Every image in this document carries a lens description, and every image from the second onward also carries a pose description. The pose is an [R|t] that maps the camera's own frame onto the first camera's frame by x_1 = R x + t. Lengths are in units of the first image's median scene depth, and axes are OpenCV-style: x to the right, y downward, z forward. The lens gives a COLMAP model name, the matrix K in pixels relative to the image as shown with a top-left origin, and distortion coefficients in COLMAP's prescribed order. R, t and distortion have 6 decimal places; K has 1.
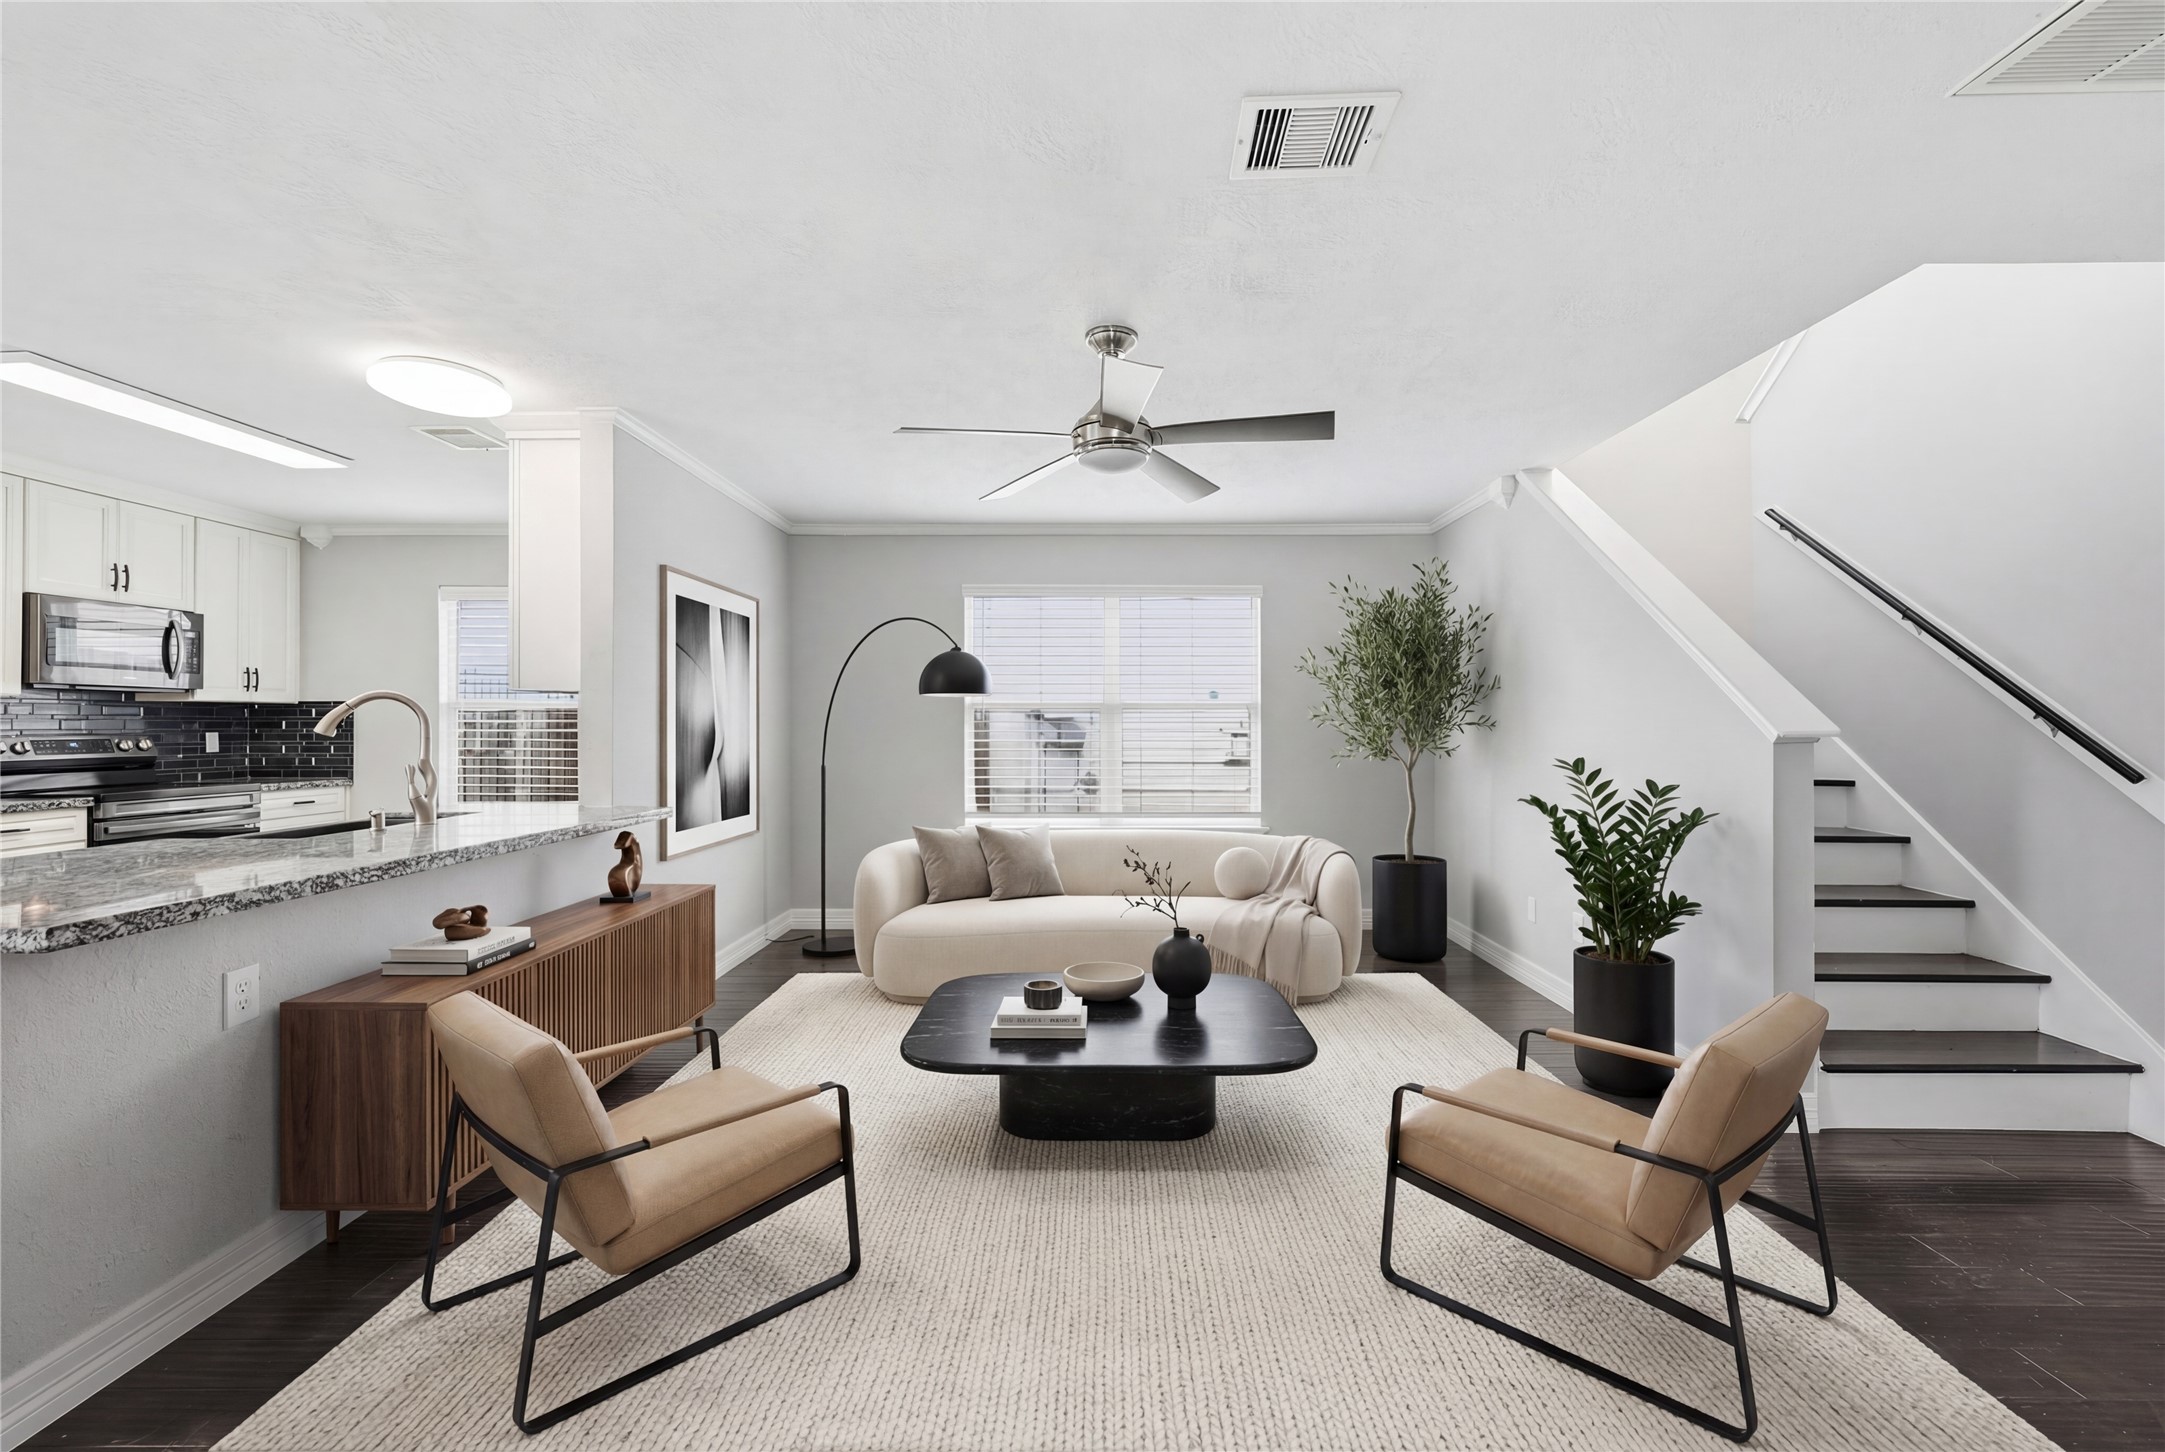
lens RADIAL K [[873.7, 0, 1080.9], [0, 873.7, 722.0], [0, 0, 1]] dist [0.007319, -0.000508]
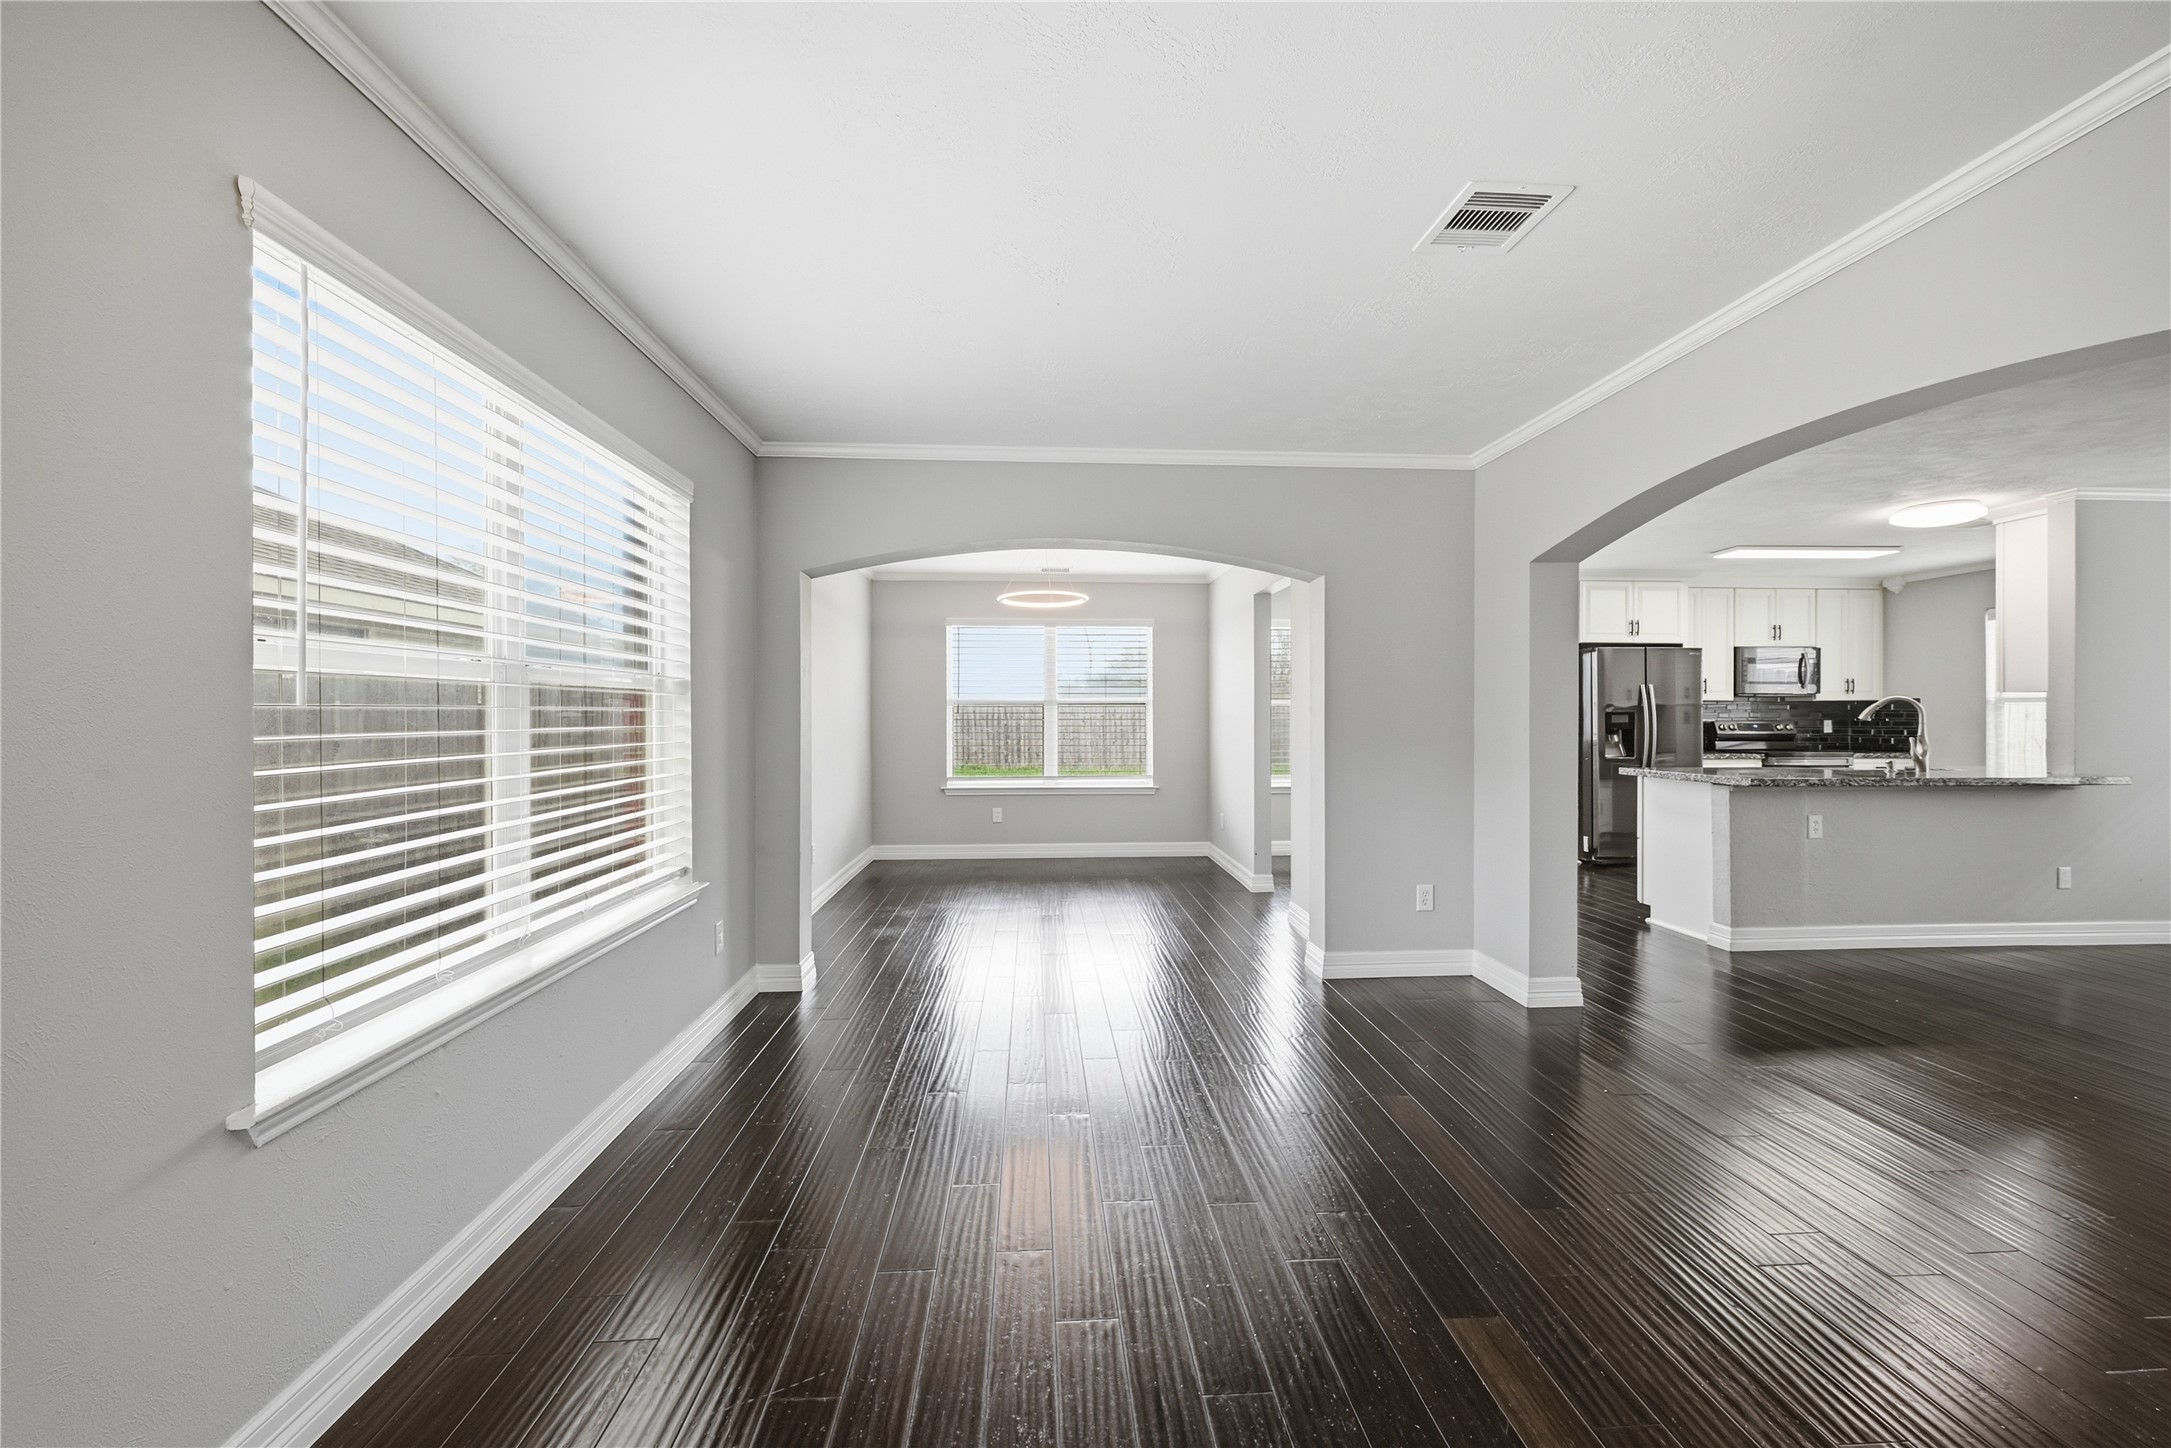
lens RADIAL K [[876.1, 0, 1083.9], [0, 876.1, 720.0], [0, 0, 1]] dist [0.007319, -0.000508]
pose [[0.062933, 0.001899, -0.998016, 0.568718], [0.005311, 0.999983, 0.002238, 0.001145], [0.998004, -0.005441, 0.062922, -0.487605]]
